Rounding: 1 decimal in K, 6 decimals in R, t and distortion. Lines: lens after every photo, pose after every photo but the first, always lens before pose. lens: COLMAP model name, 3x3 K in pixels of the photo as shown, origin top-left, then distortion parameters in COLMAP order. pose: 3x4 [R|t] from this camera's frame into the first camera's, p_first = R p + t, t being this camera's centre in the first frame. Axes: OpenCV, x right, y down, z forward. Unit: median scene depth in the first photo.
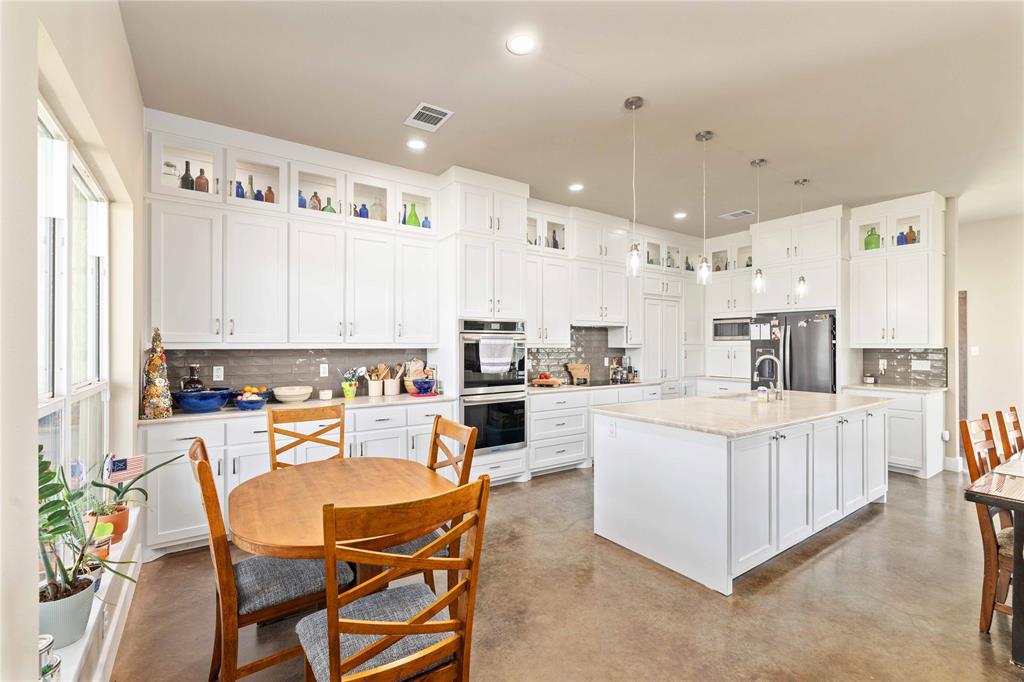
lens RADIAL K [[447.2, 0, 510.2], [0, 447.2, 344.9], [0, 0, 1]] dist [-0.001873, 0.002518]
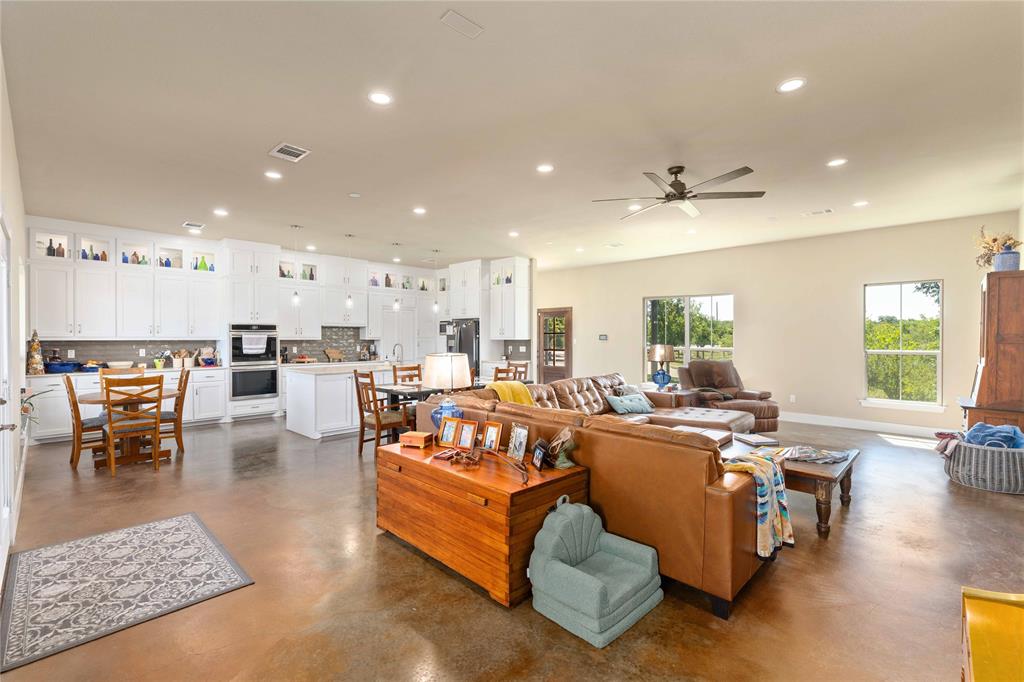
lens RADIAL K [[447.2, 0, 512.4], [0, 447.2, 340.4], [0, 0, 1]] dist [-0.001873, 0.002518]
pose [[0.977943, -0.002364, 0.208858, 0.633273], [0.001233, 0.999984, 0.005546, 0.001011], [-0.208867, -0.005166, 0.977930, -1.011936]]
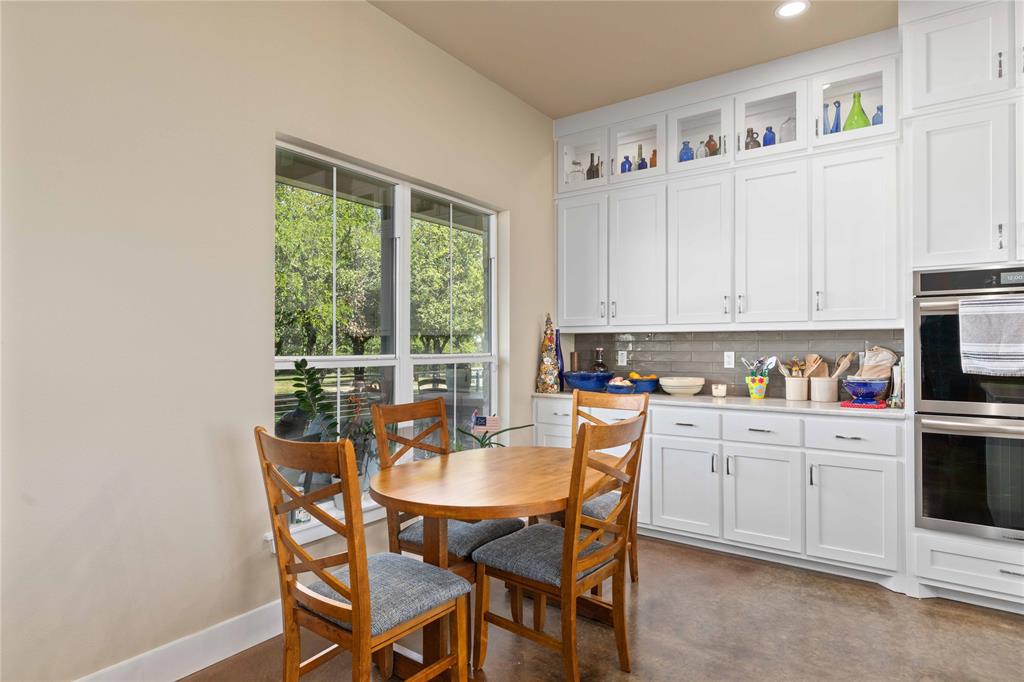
lens RADIAL K [[561.5, 0, 512.7], [0, 561.5, 341.3], [0, 0, 1]] dist [0.001749, -0.000636]
pose [[0.339643, -0.007311, -0.940526, 0.369659], [0.000854, 0.999972, -0.007464, 0.031904], [0.940554, 0.001732, 0.339639, 0.313604]]
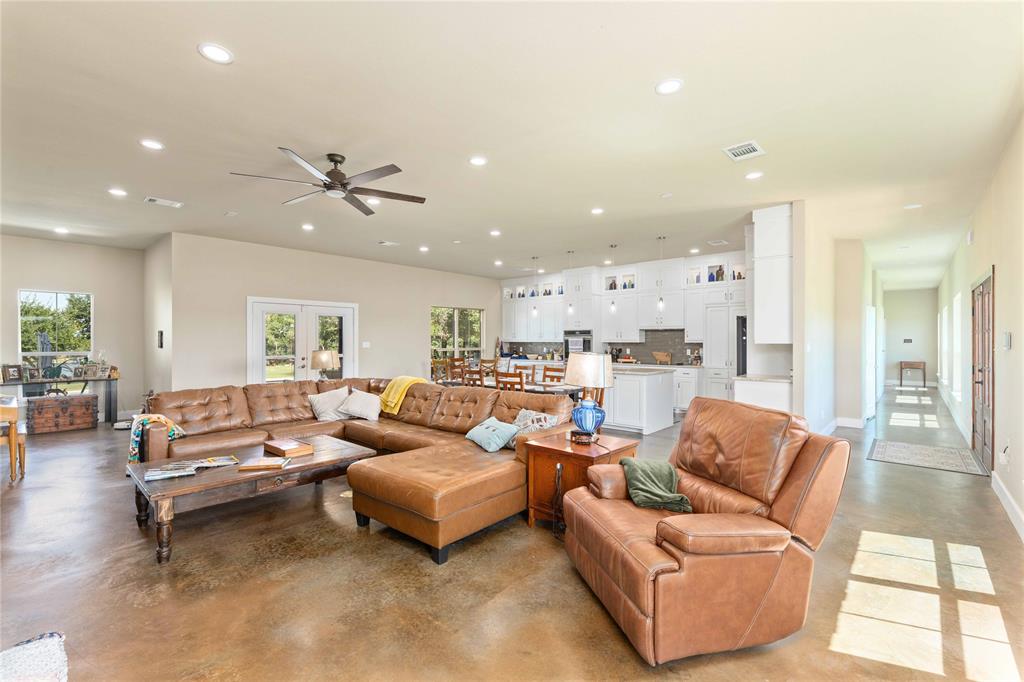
lens RADIAL K [[447.2, 0, 513.1], [0, 447.2, 340.8], [0, 0, 1]] dist [-0.001873, 0.002518]
pose [[0.236079, -0.000464, -0.971734, 2.294947], [-0.001693, 0.999998, -0.000889, 0.002635], [0.971732, 0.001856, 0.236078, 0.127059]]
